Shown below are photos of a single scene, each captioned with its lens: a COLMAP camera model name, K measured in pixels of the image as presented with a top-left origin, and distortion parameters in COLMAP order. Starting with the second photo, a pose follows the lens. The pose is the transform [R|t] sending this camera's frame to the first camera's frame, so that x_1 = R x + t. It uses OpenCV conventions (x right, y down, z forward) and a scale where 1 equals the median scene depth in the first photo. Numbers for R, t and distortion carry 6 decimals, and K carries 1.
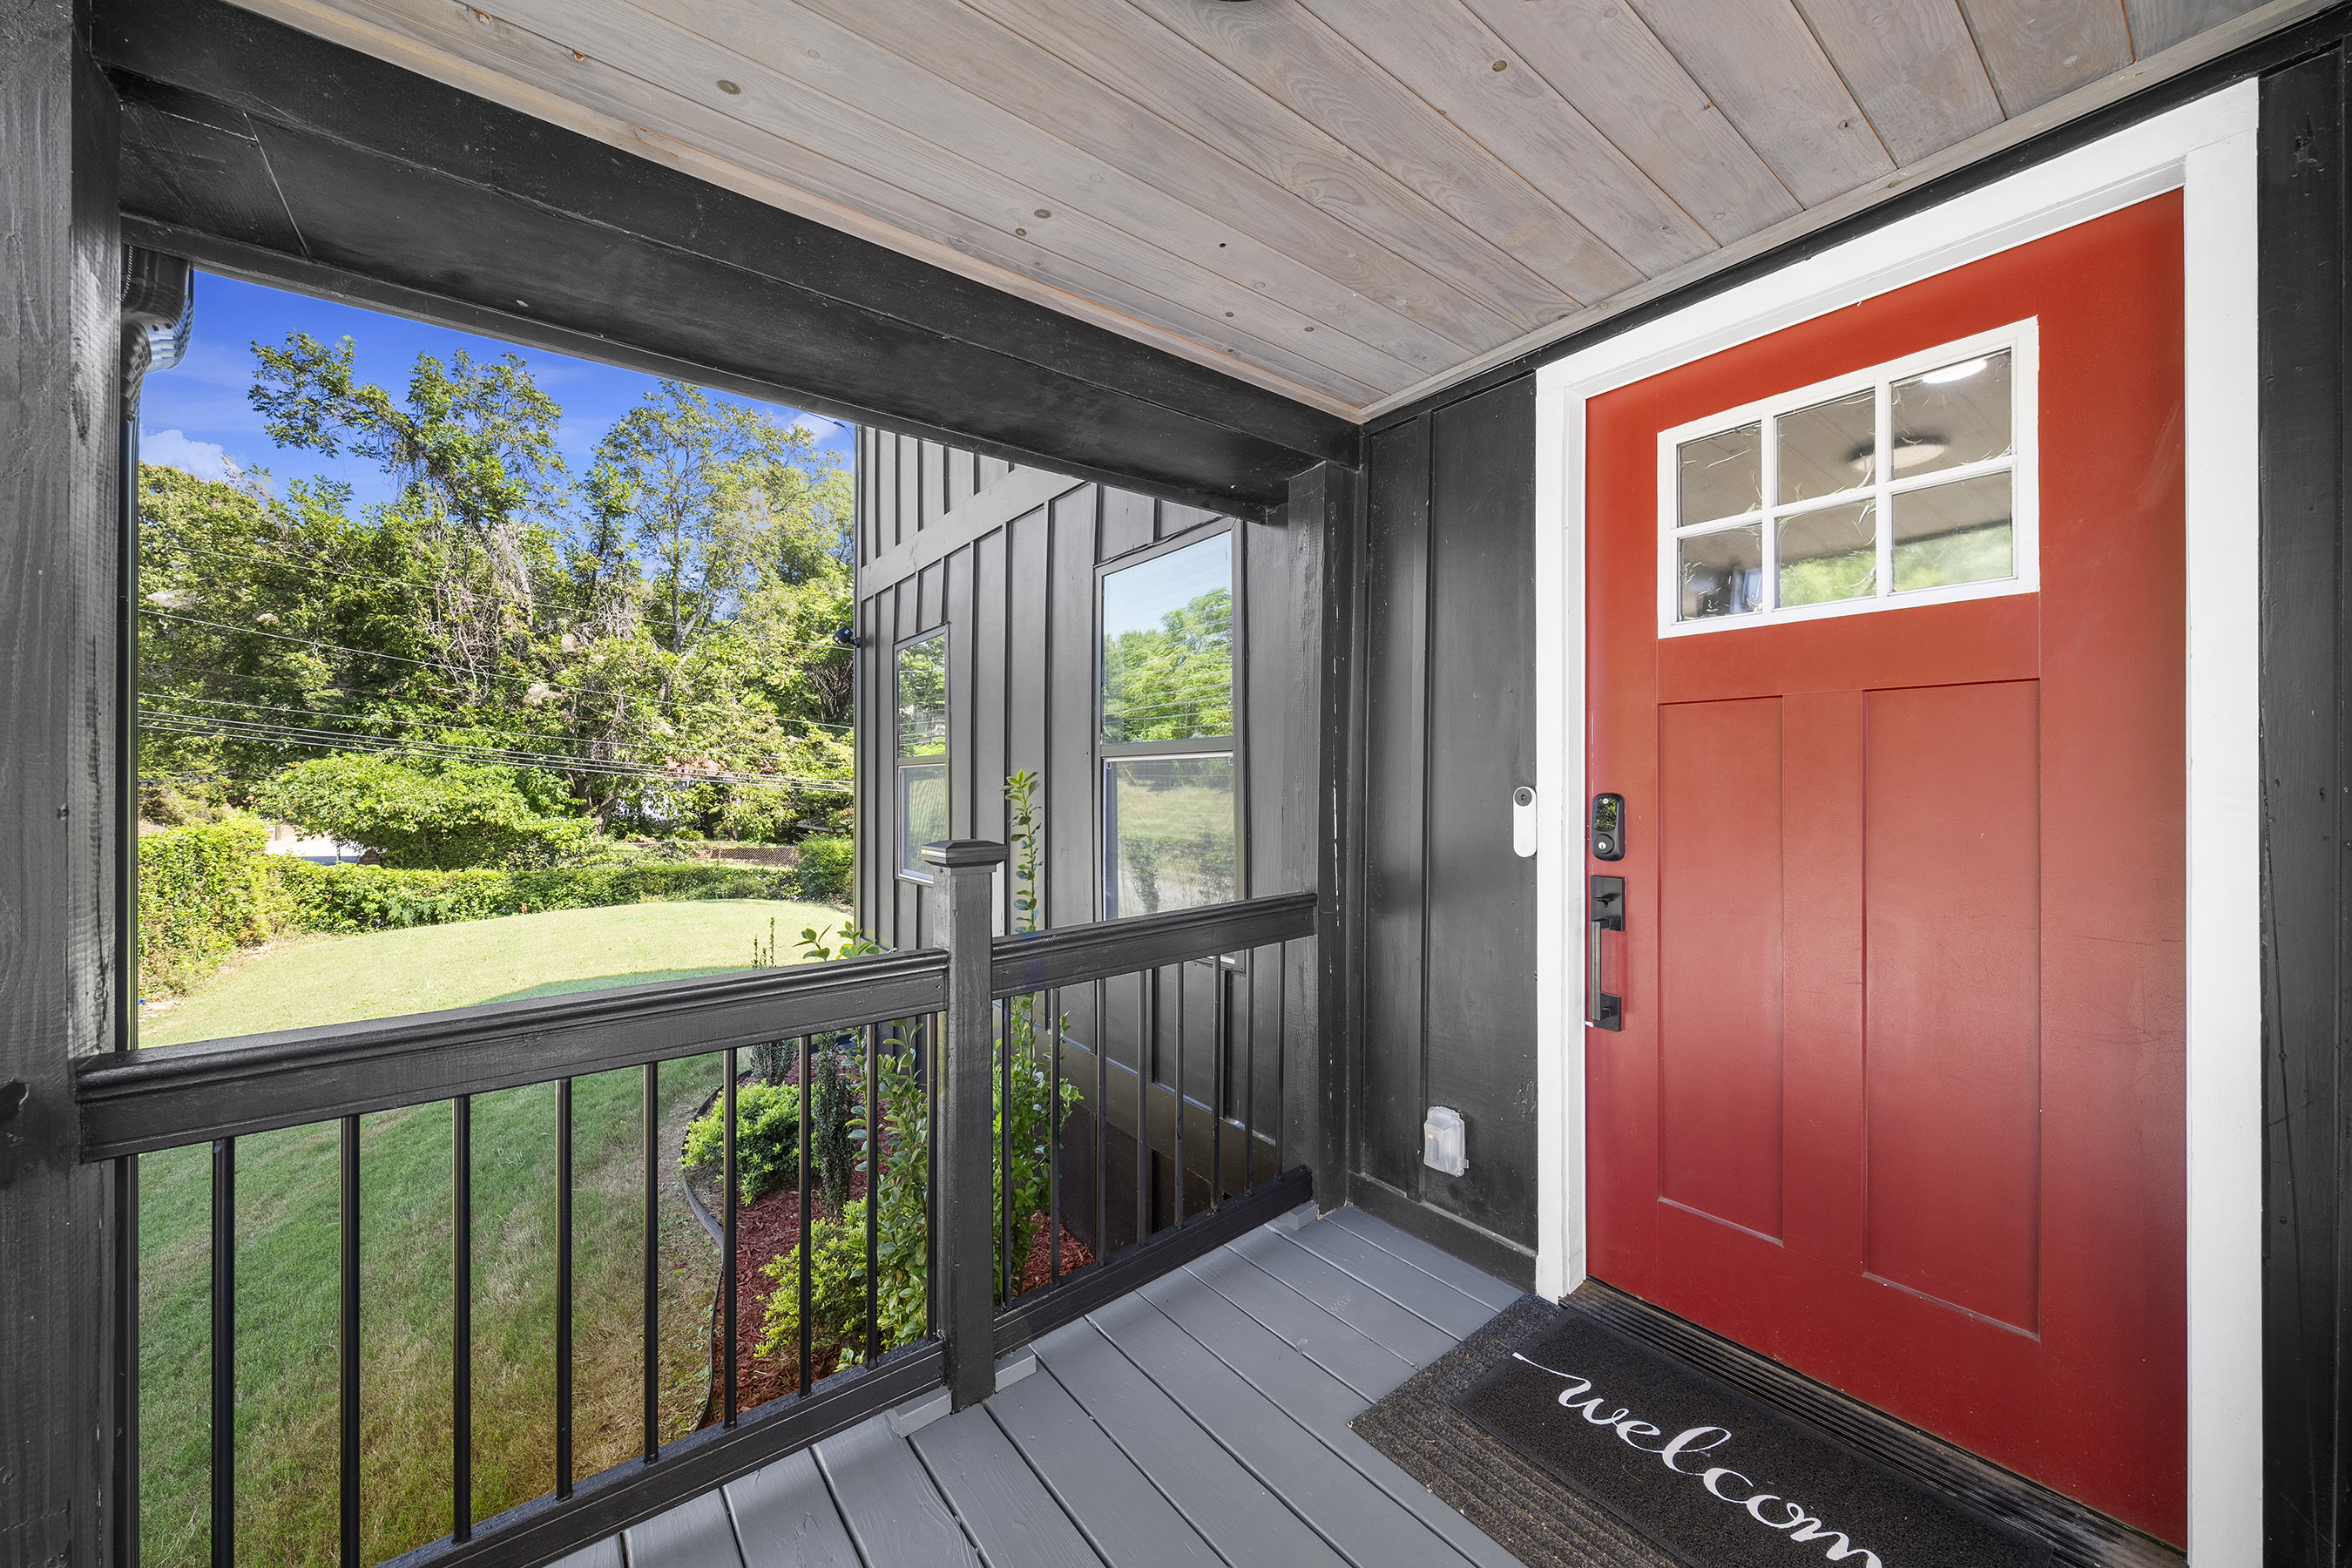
lens RADIAL K [[863.6, 0, 1176.0], [0, 863.6, 784.0], [0, 0, 1]] dist [-0.000863, -0.000034]
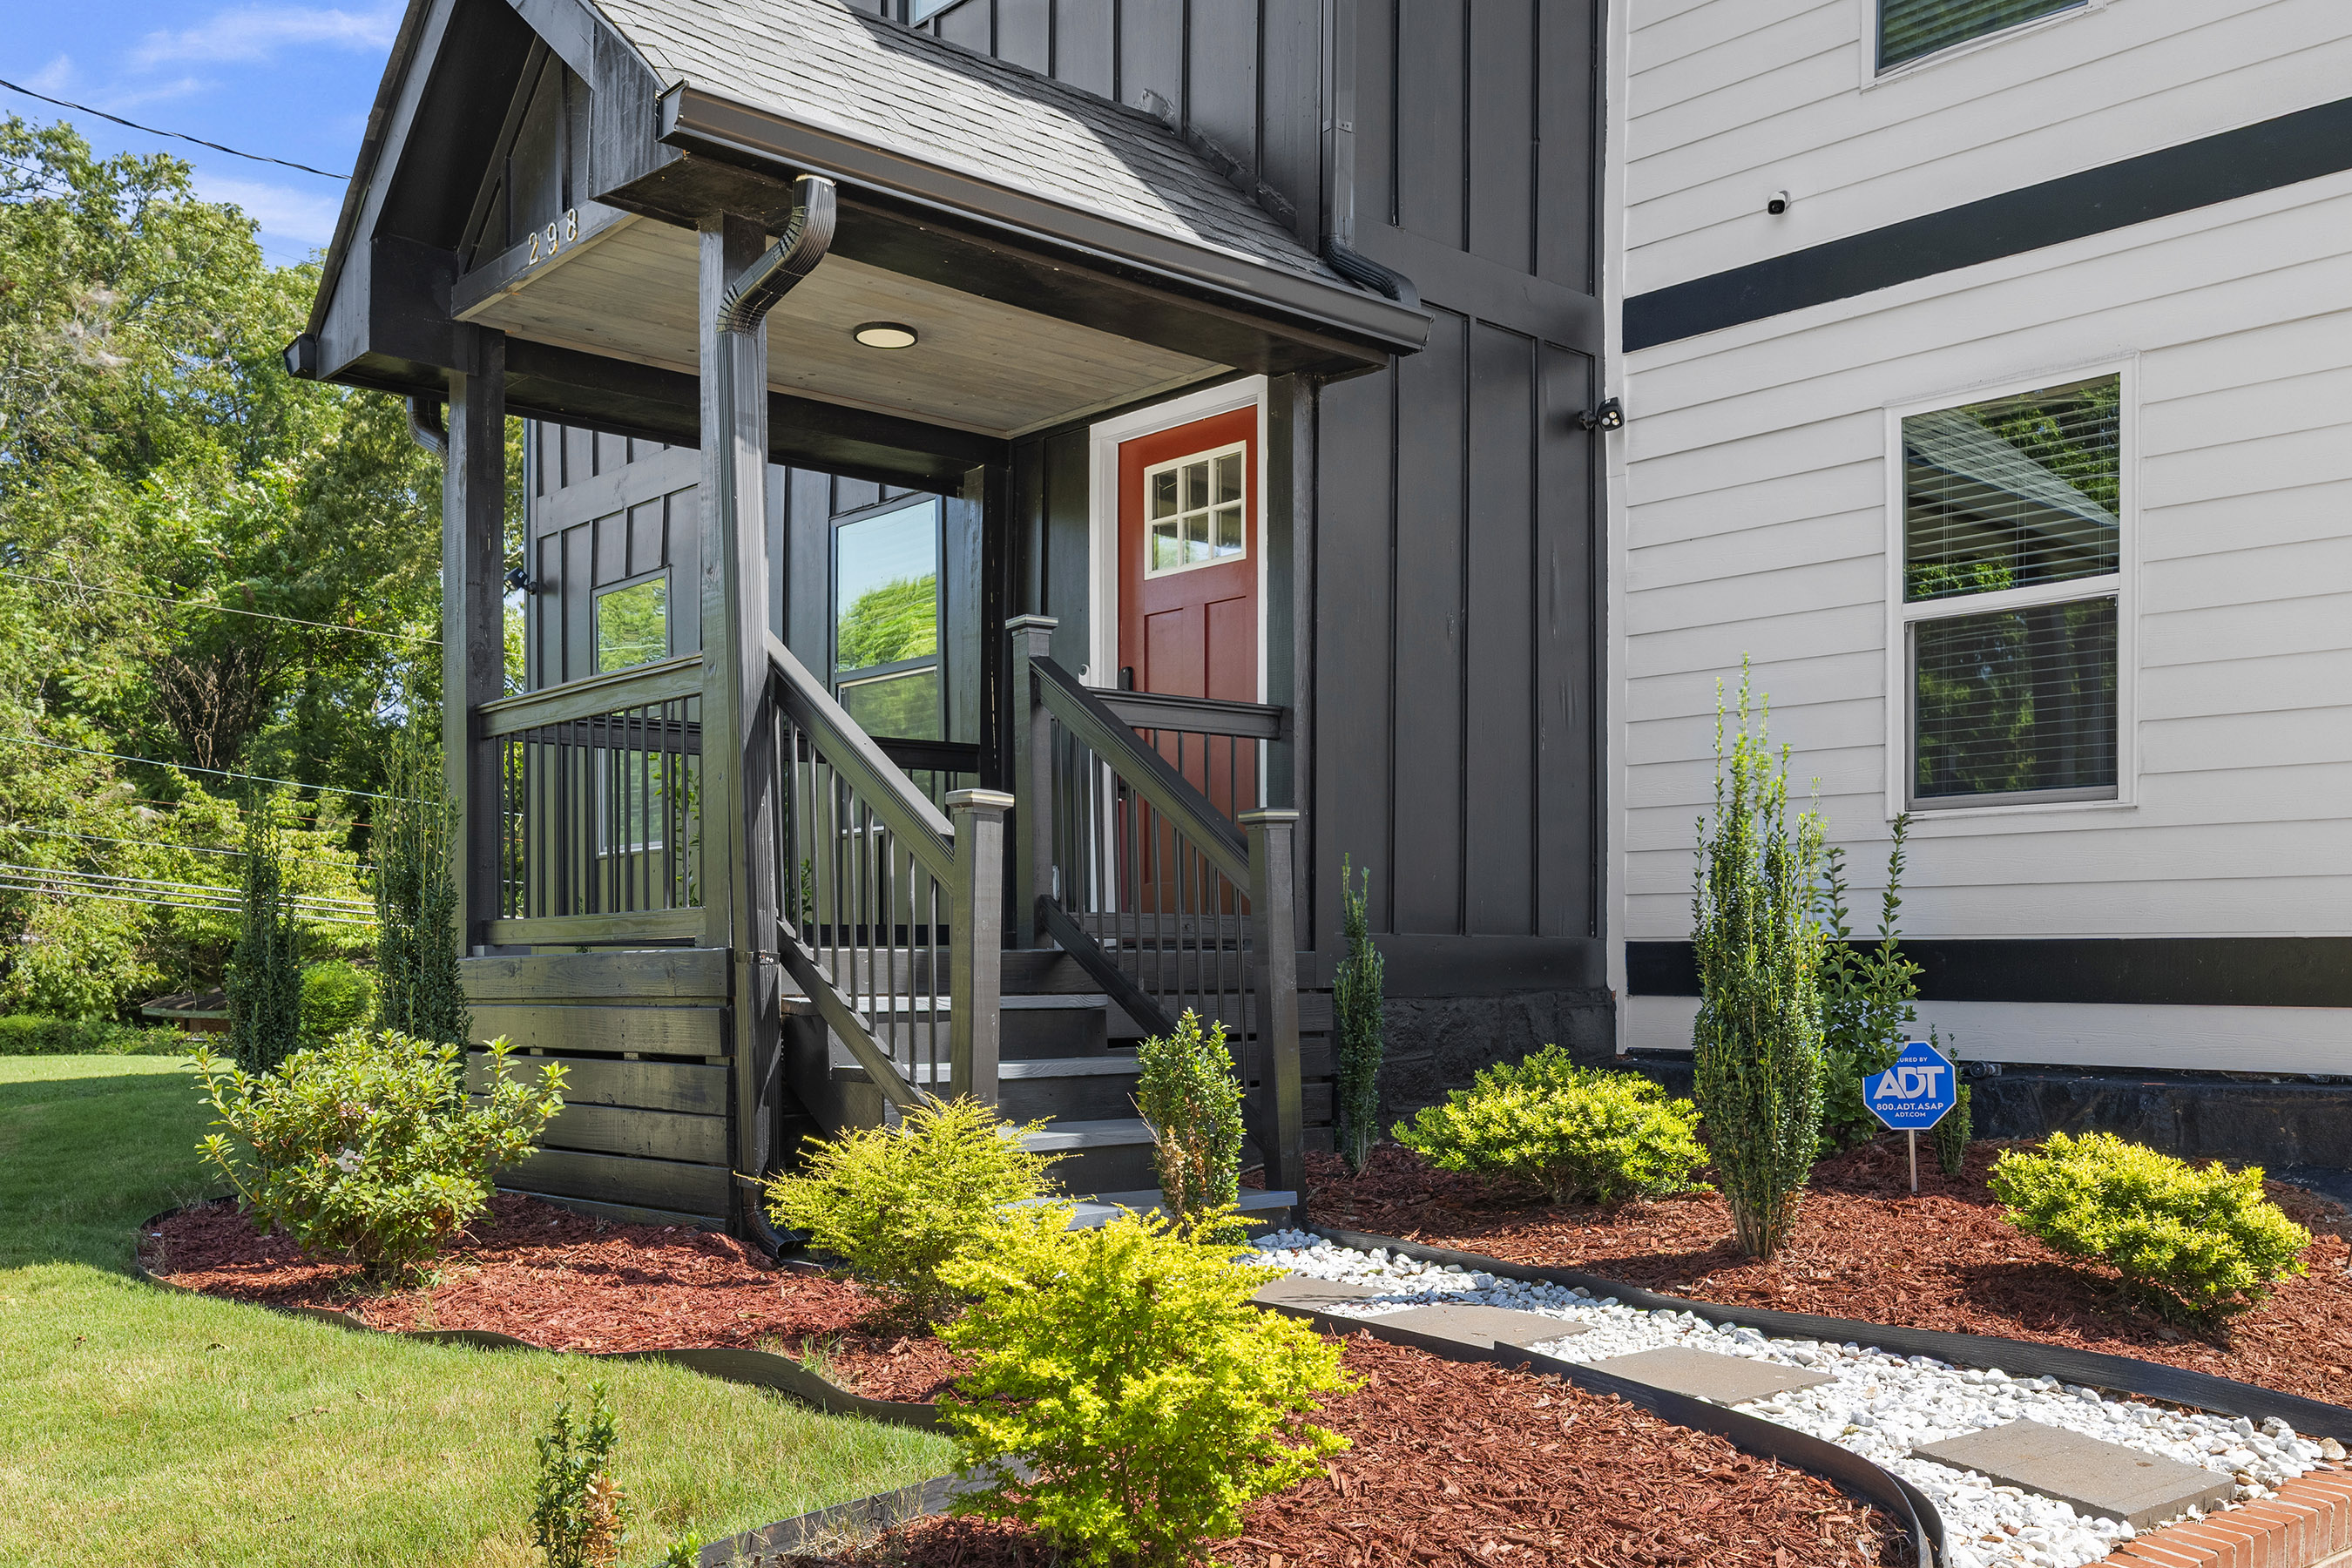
lens RADIAL K [[2120.0, 0, 1176.1], [0, 2120.0, 969.9], [0, 0, 1]] dist [0.003990, 0.002817]
pose [[0.996935, -0.004811, 0.078092, 0.166294], [0.004681, 0.999987, 0.001841, 0.410952], [-0.078100, -0.001470, 0.996944, -2.199128]]
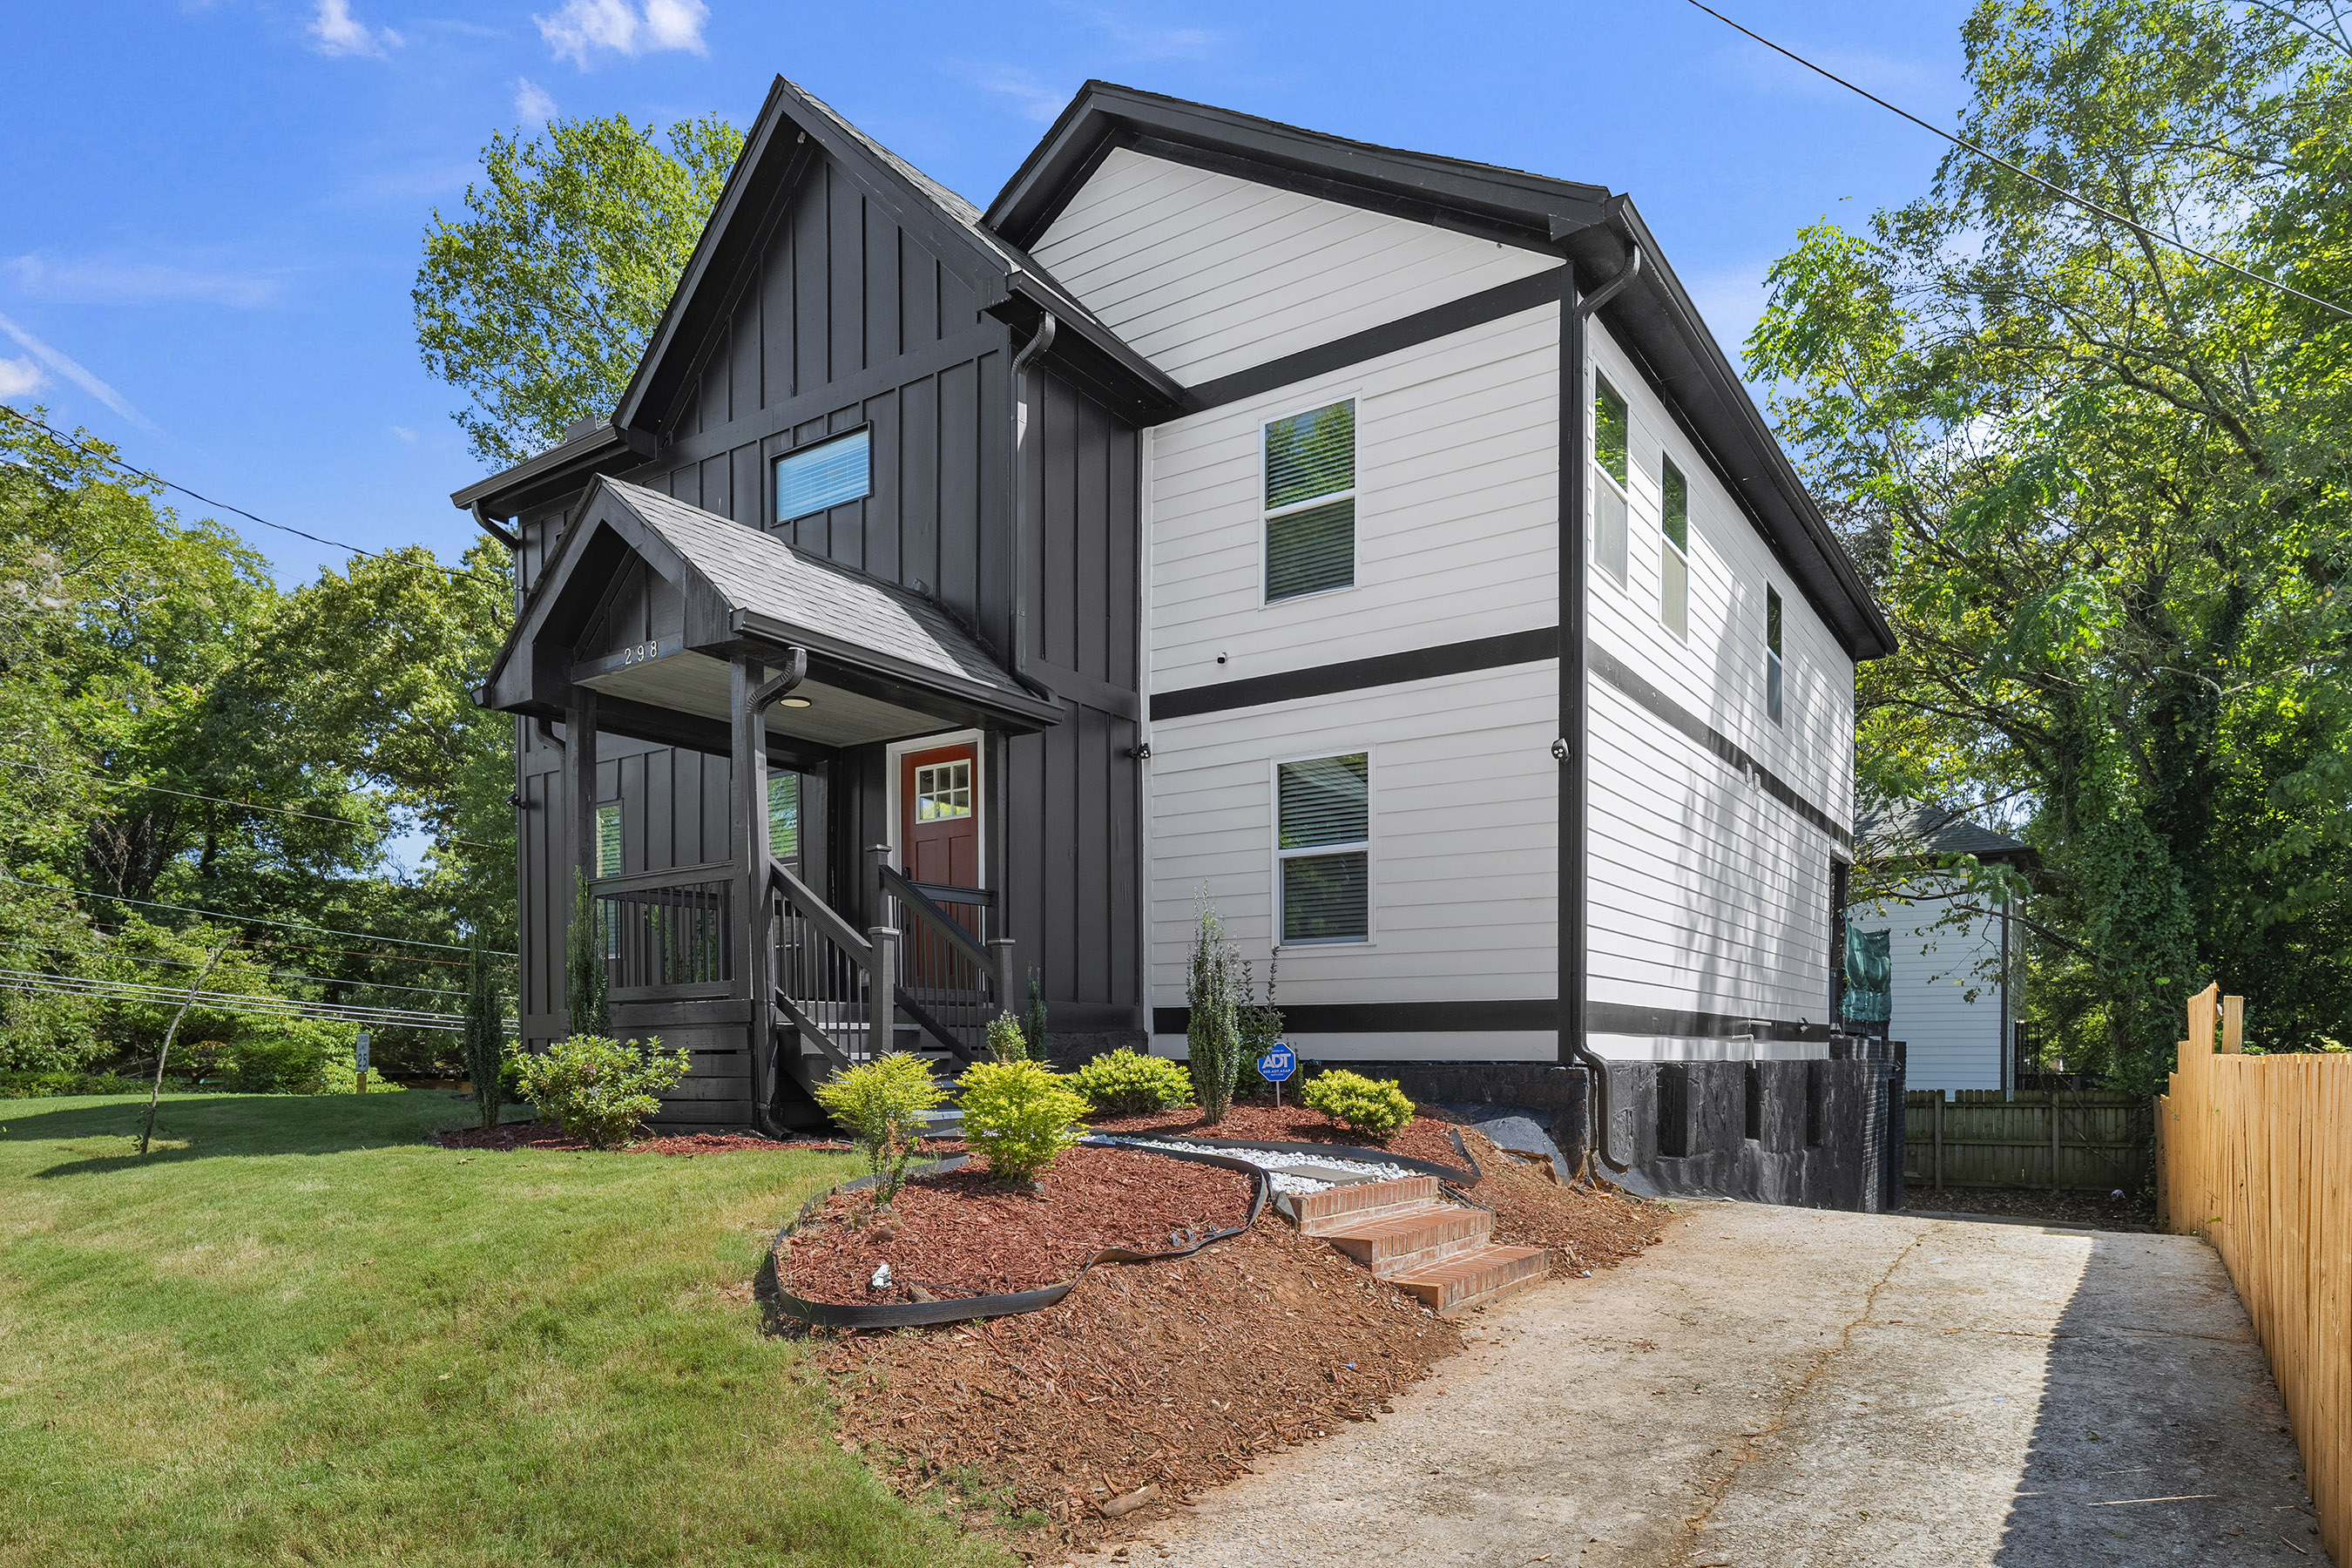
lens RADIAL K [[1407.6, 0, 1176.0], [0, 1407.6, 784.0], [0, 0, 1]] dist [0.000390, -0.000135]
pose [[0.950882, 0.052153, 0.305130, -0.132247], [0.006301, 0.982240, -0.187521, 0.493837], [-0.309491, 0.180233, 0.933666, -3.066936]]
